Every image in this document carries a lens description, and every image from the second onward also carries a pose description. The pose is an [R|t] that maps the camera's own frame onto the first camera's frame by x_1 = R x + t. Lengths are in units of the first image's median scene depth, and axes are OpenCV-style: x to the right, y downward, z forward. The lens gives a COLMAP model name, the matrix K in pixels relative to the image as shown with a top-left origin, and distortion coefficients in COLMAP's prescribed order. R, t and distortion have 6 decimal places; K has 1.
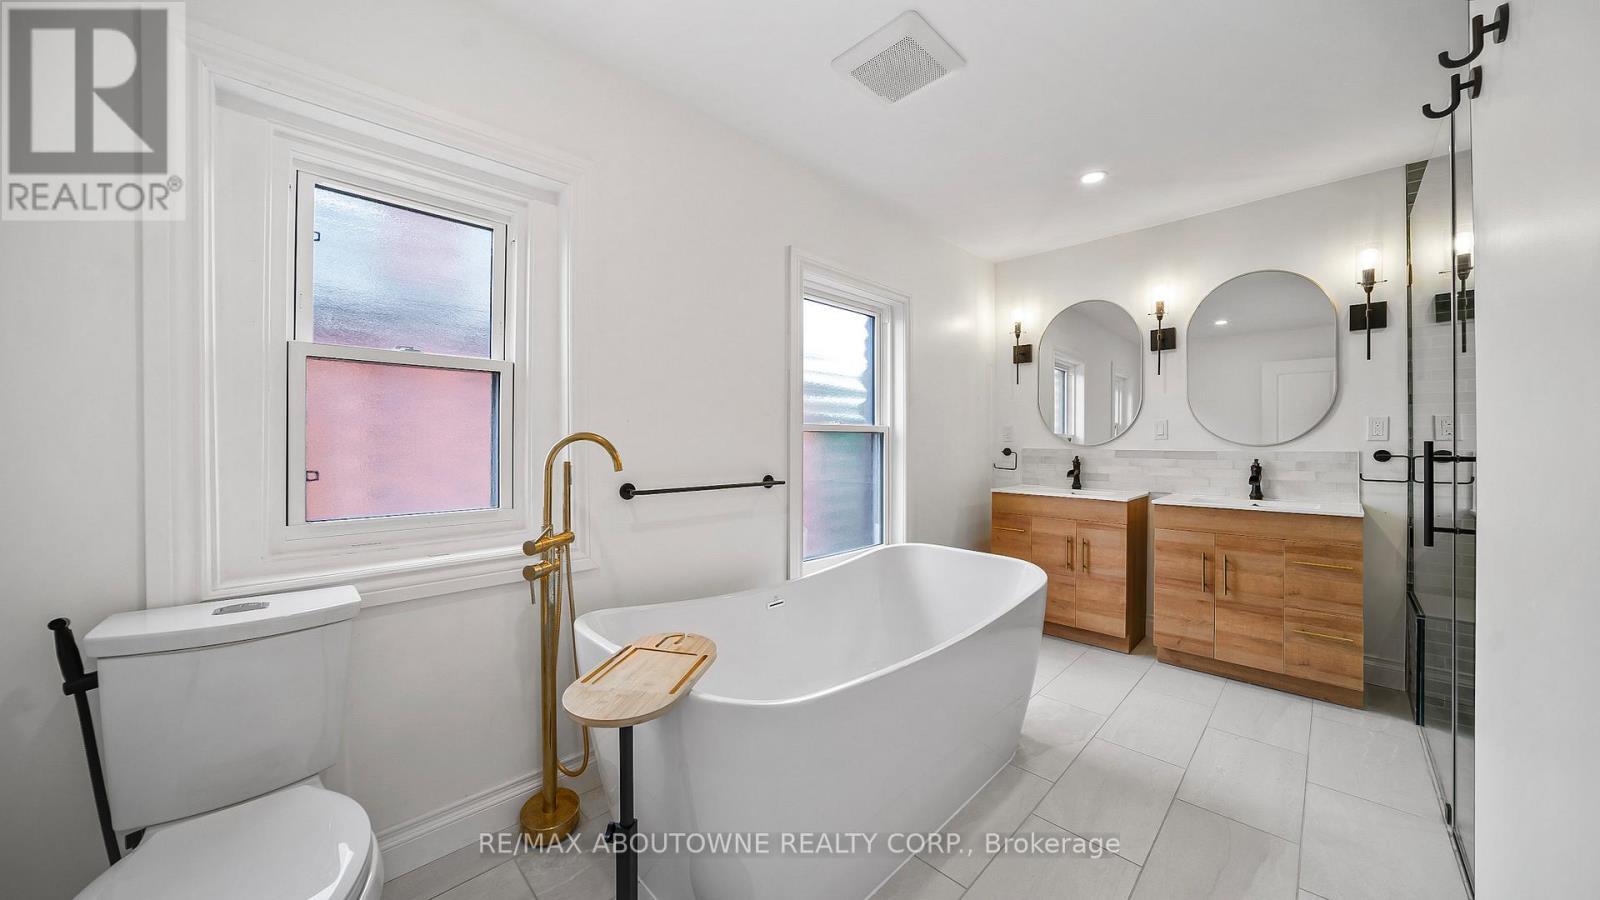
lens RADIAL K [[554.1, 0, 792.0], [0, 554.1, 436.2], [0, 0, 1]] dist [-0.000986, 0.000279]
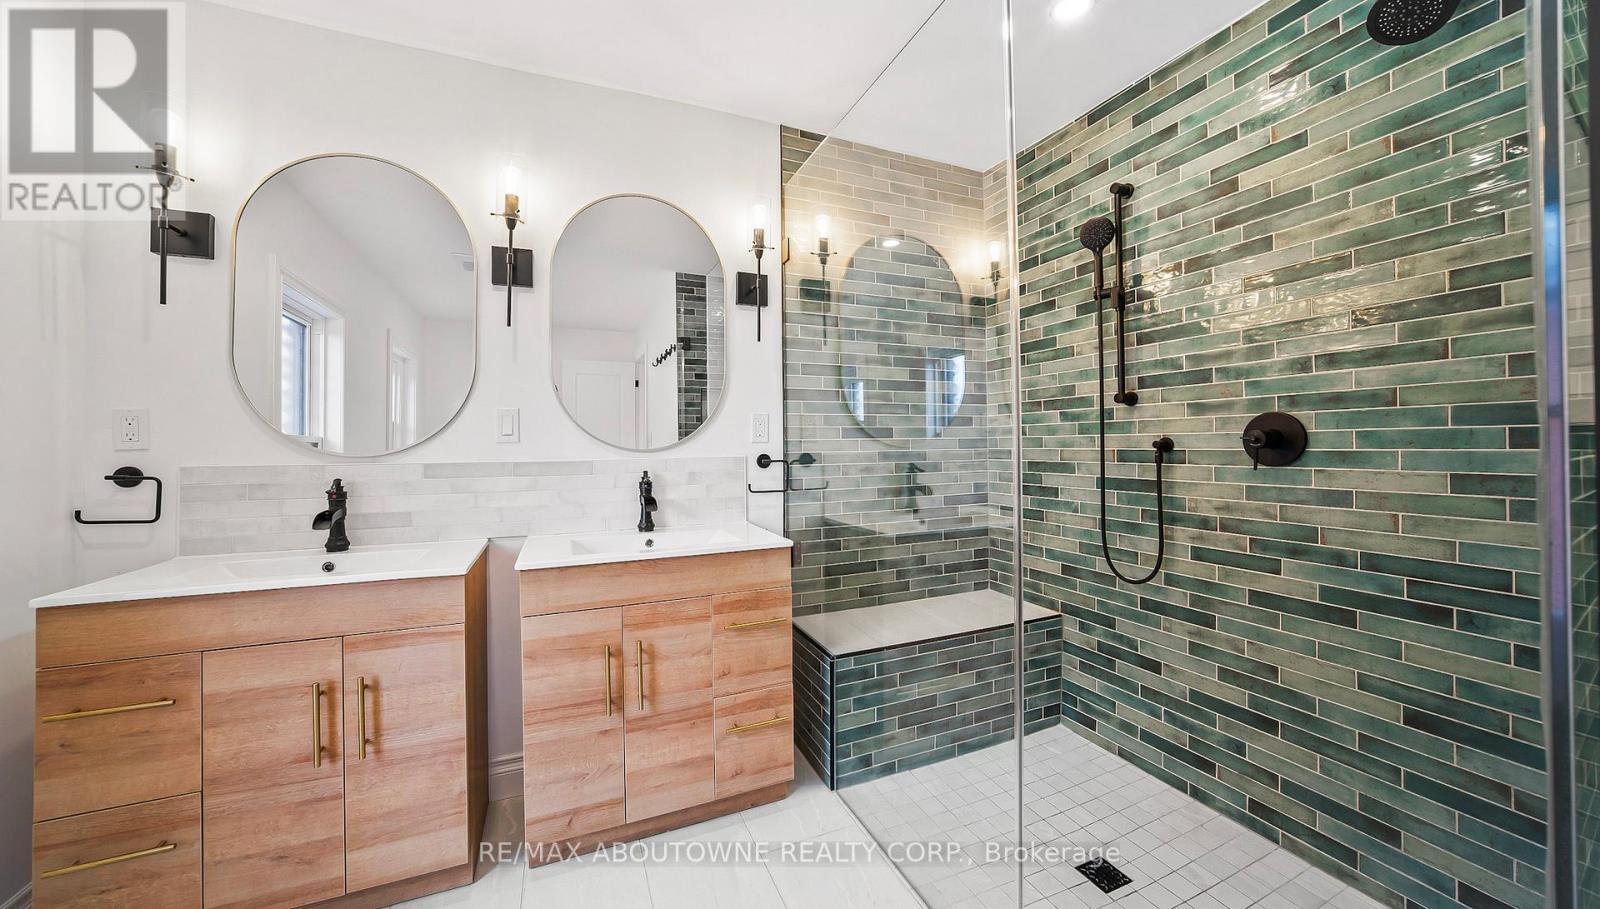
lens RADIAL K [[550.9, 0, 803.6], [0, 550.9, 443.7], [0, 0, 1]] dist [-0.038240, 0.010478]
pose [[0.353370, -0.001055, 0.935483, 0.264940], [0.003326, 0.999994, -0.000128, 0.008234], [-0.935478, 0.003157, 0.353371, 0.545694]]
